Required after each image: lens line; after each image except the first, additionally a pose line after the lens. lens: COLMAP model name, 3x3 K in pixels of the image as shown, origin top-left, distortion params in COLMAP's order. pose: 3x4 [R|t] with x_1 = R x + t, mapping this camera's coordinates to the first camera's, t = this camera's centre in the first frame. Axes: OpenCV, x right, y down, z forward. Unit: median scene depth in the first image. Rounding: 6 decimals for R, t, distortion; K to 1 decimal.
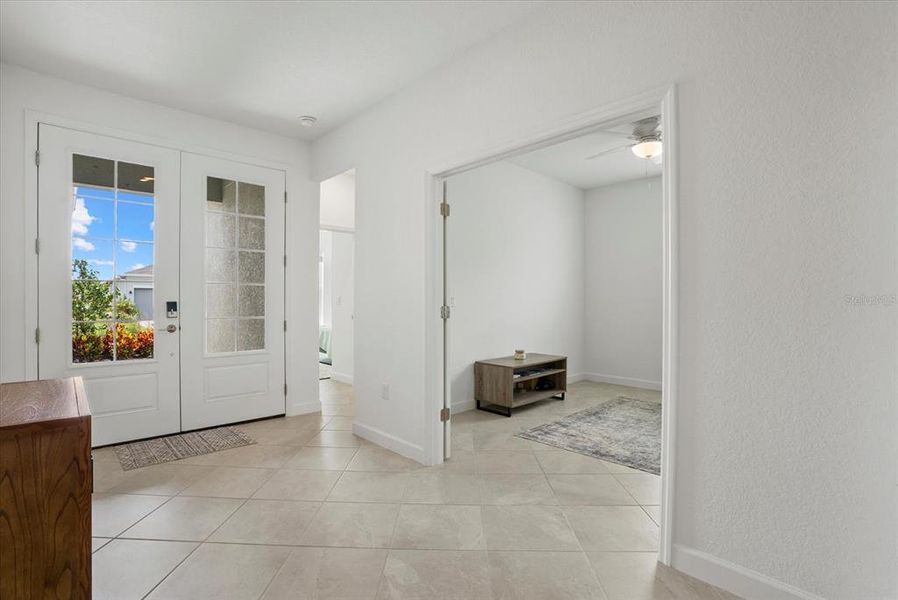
lens RADIAL K [[427.1, 0, 447.4], [0, 427.1, 300.2], [0, 0, 1]] dist [-0.024420, 0.003579]
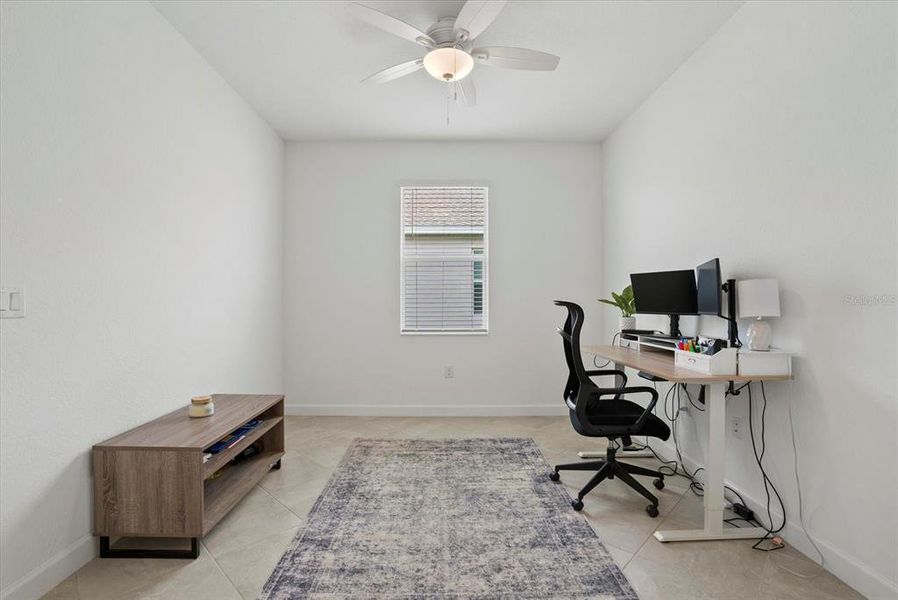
lens RADIAL K [[427.1, 0, 447.6], [0, 427.1, 297.6], [0, 0, 1]] dist [-0.024420, 0.003579]
pose [[0.692439, 0.006084, 0.721451, 0.008469], [0.006081, 0.999880, -0.014268, 0.006467], [-0.721451, 0.014267, 0.692319, 0.479686]]
